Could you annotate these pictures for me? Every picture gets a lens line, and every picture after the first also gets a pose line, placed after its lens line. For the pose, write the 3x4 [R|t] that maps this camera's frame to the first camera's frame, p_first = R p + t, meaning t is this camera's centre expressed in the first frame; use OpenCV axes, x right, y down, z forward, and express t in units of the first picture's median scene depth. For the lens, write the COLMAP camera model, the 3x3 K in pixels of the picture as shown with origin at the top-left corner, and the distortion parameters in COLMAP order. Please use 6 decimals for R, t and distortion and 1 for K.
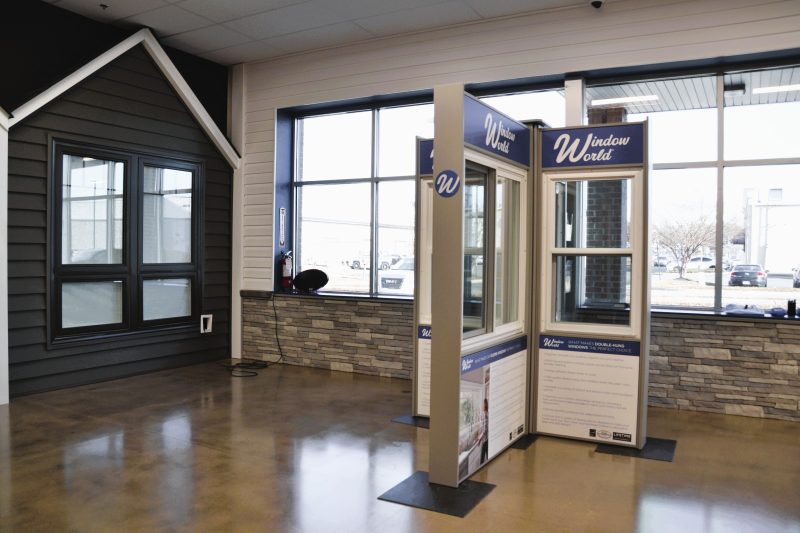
lens RADIAL K [[640.8, 0, 400.0], [0, 640.8, 266.5], [0, 0, 1]] dist [-0.158645, 0.118391]
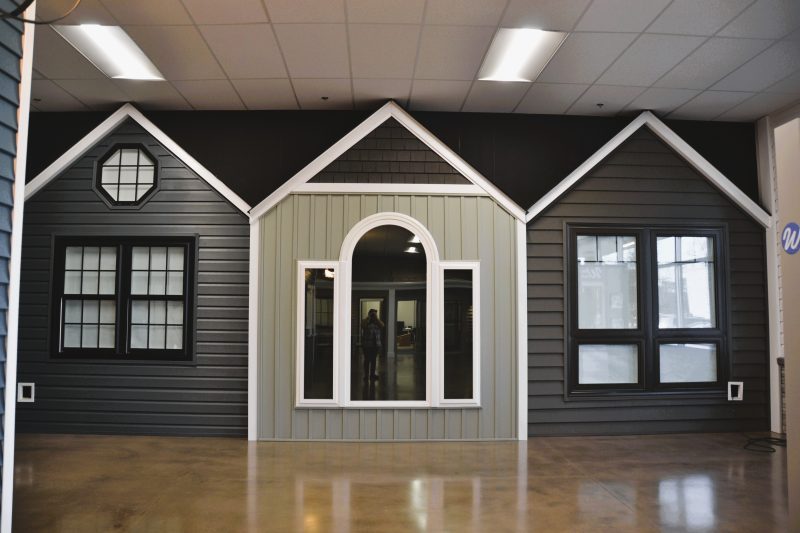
lens RADIAL K [[640.8, 0, 400.0], [0, 640.8, 266.5], [0, 0, 1]] dist [-0.158645, 0.118391]
pose [[0.524266, -0.069637, -0.848702, 0.272660], [-0.017183, 0.995583, -0.092303, -0.004105], [0.851381, 0.062975, 0.520754, 0.071128]]
